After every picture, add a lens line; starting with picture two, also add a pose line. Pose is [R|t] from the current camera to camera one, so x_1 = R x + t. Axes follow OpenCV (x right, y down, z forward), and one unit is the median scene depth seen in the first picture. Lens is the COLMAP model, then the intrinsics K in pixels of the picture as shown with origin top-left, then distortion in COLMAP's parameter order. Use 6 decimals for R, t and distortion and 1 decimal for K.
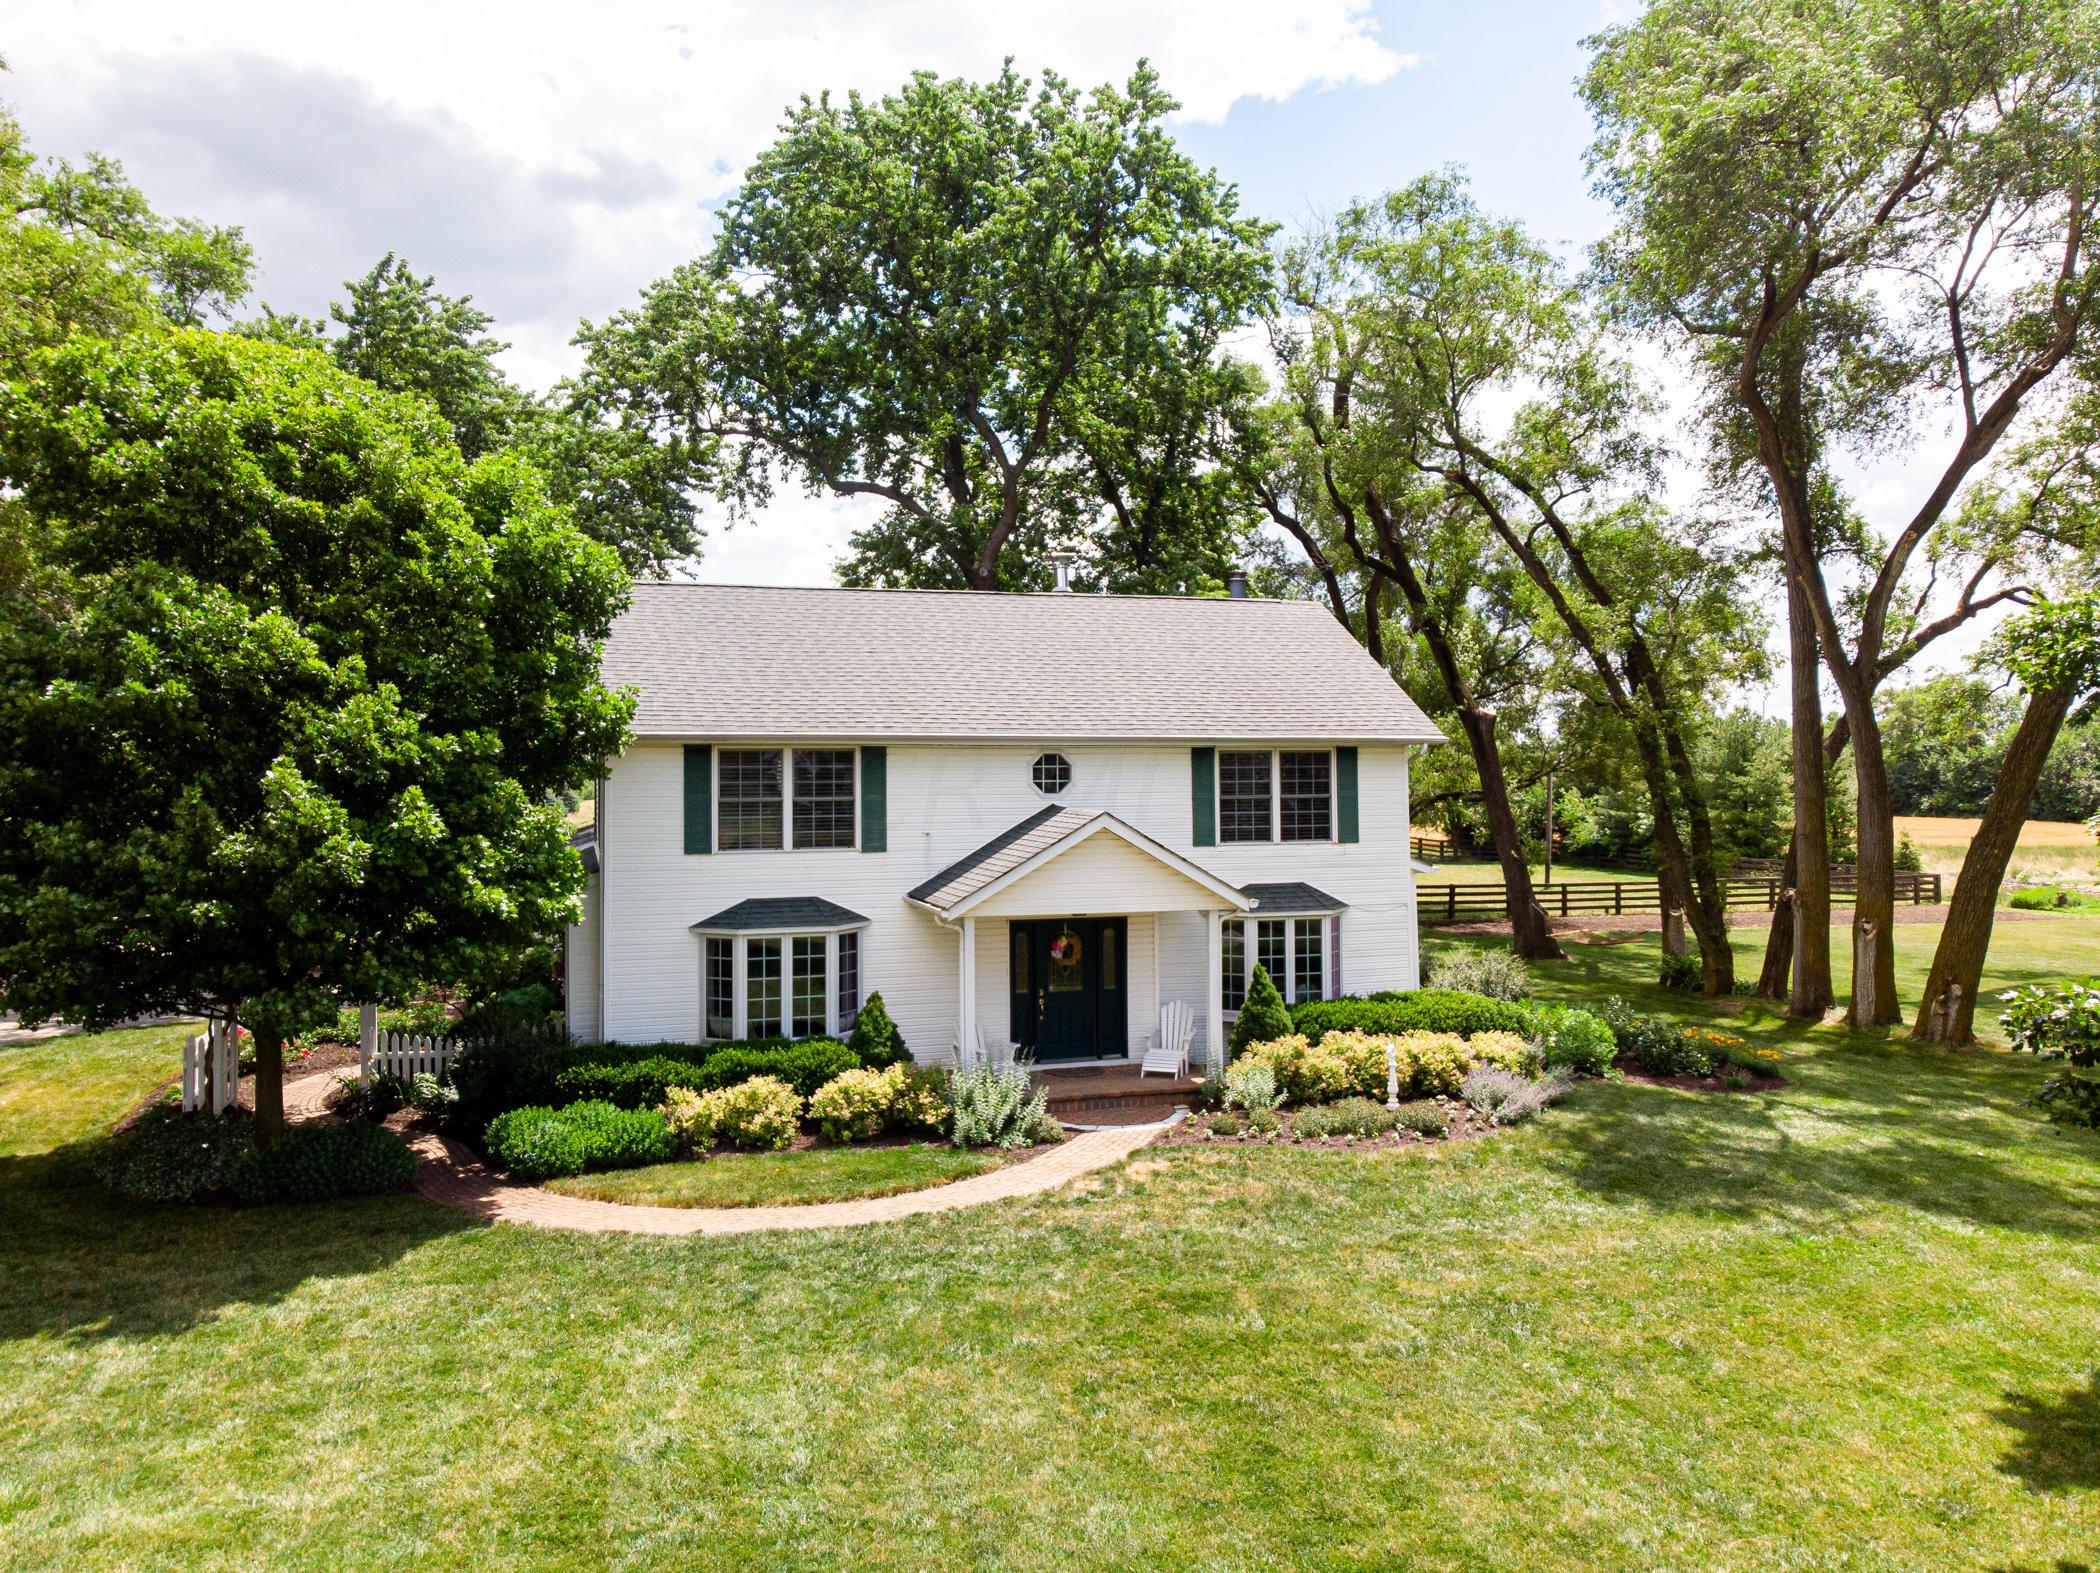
lens RADIAL K [[1573.4, 0, 1047.1], [0, 1573.4, 782.1], [0, 0, 1]] dist [-0.000622, -0.000417]
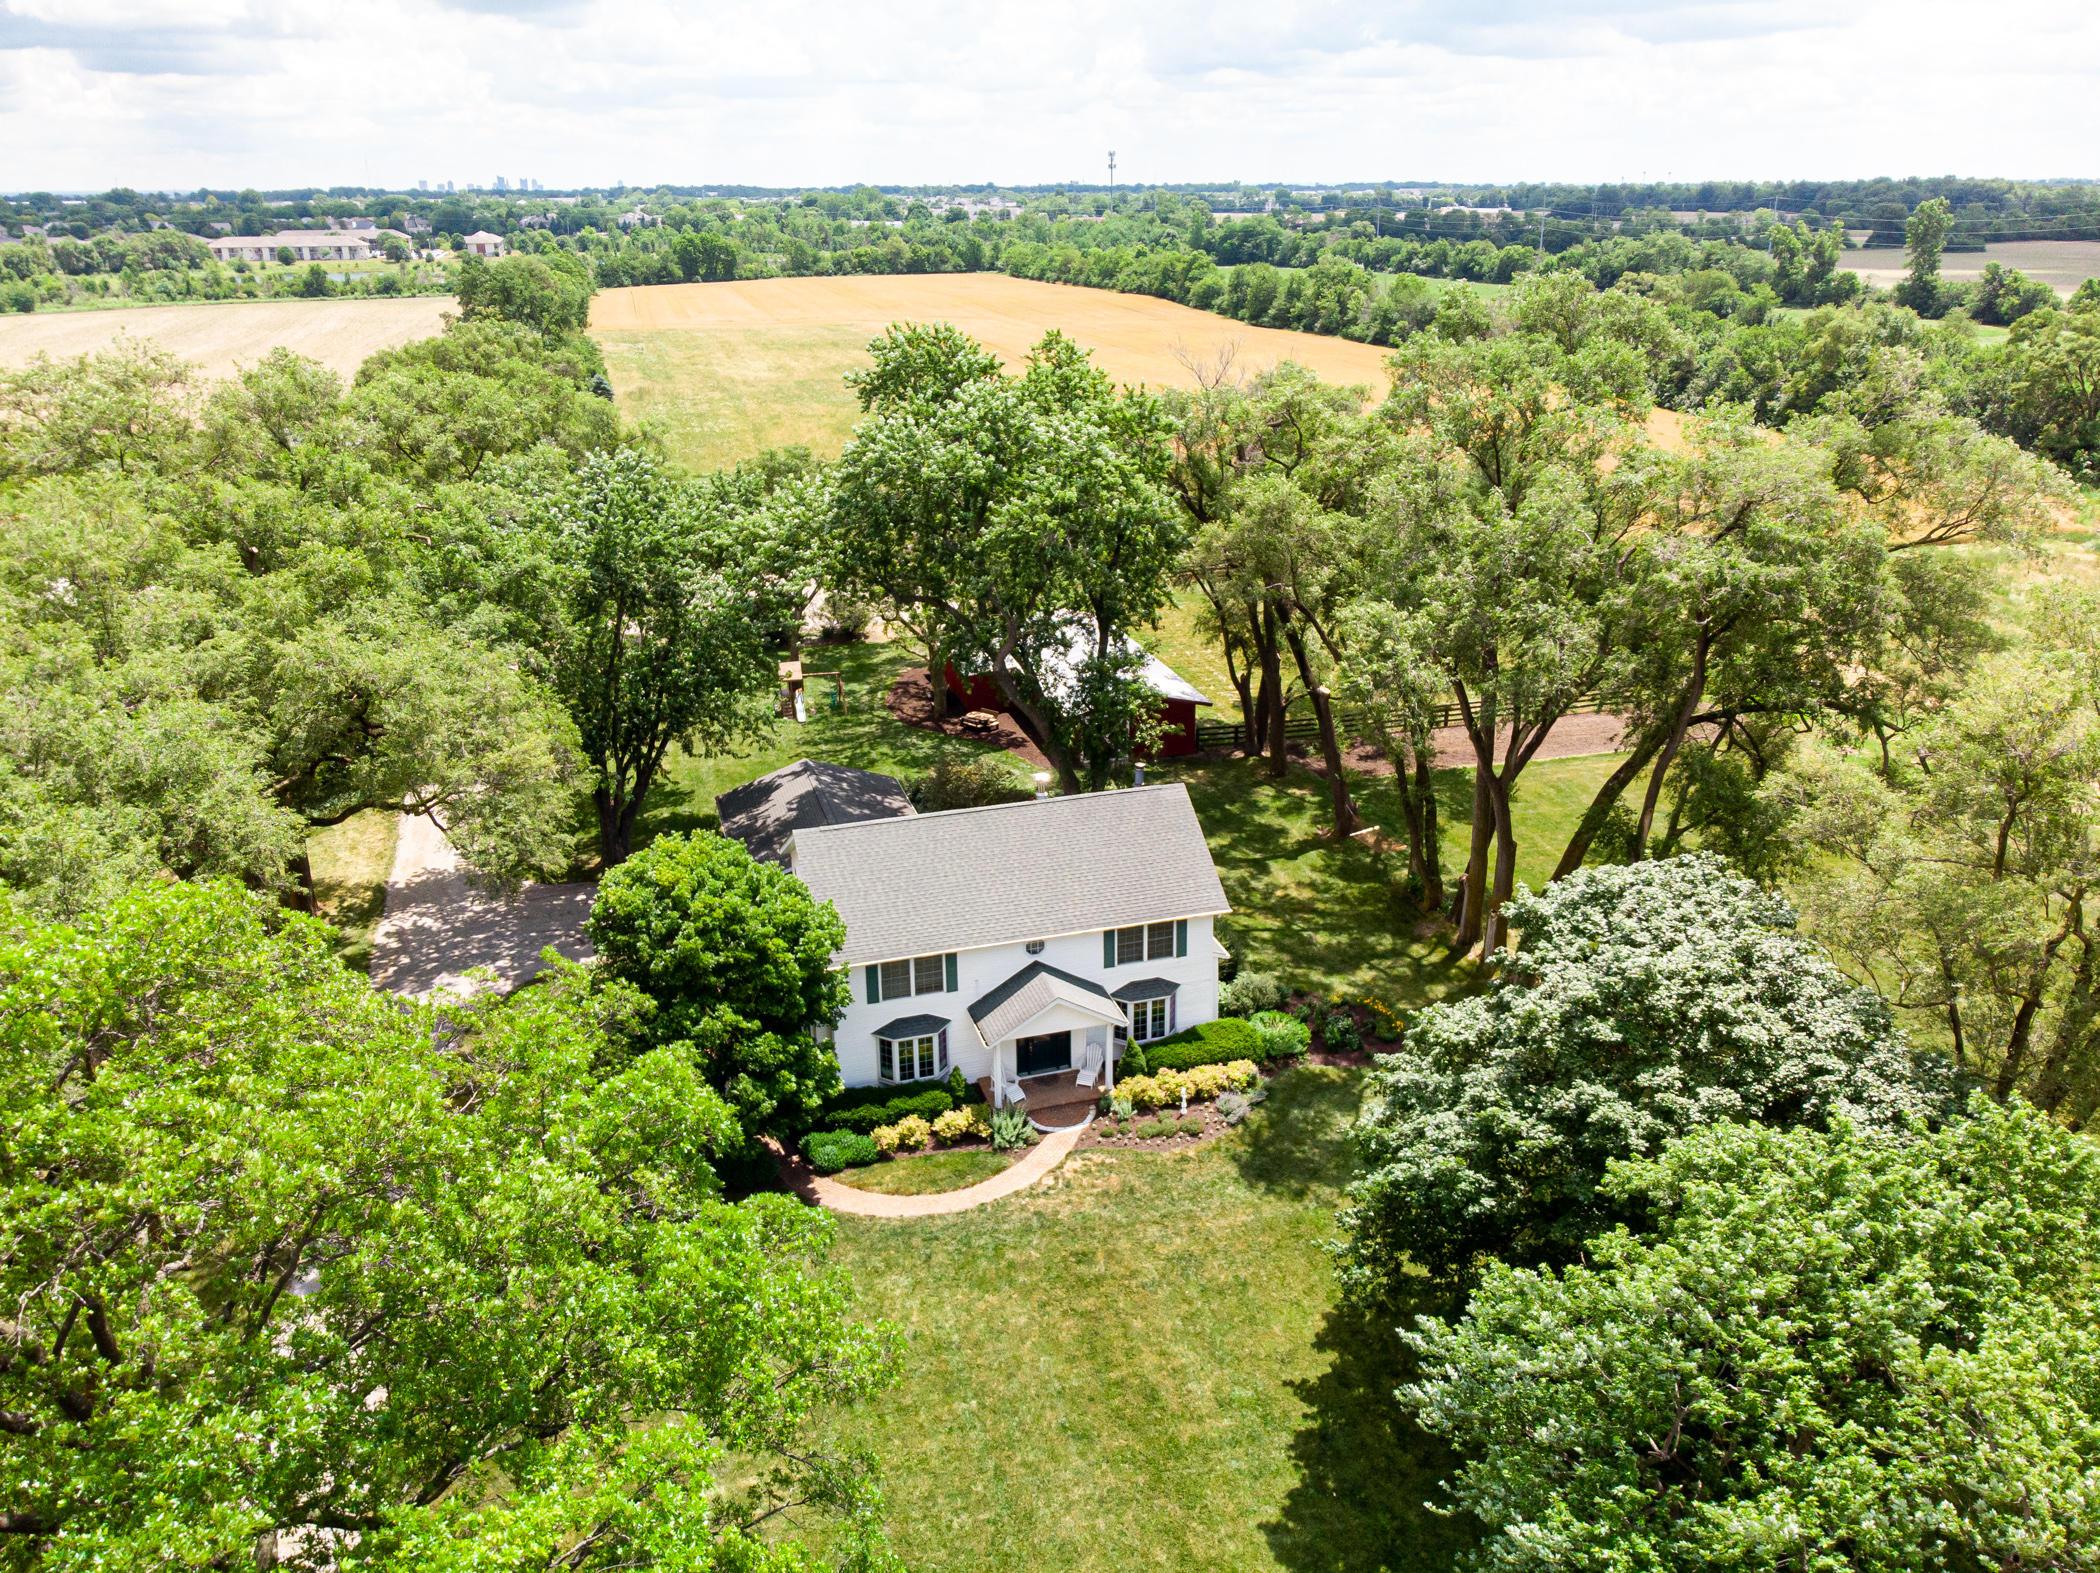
lens RADIAL K [[1573.4, 0, 1051.7], [0, 1573.4, 791.9], [0, 0, 1]] dist [-0.000622, -0.000417]
pose [[0.999999, -0.001196, -0.000055, 0.026335], [0.001132, 0.929525, 0.368757, -1.012144], [-0.000390, -0.368757, 0.929526, -0.905160]]
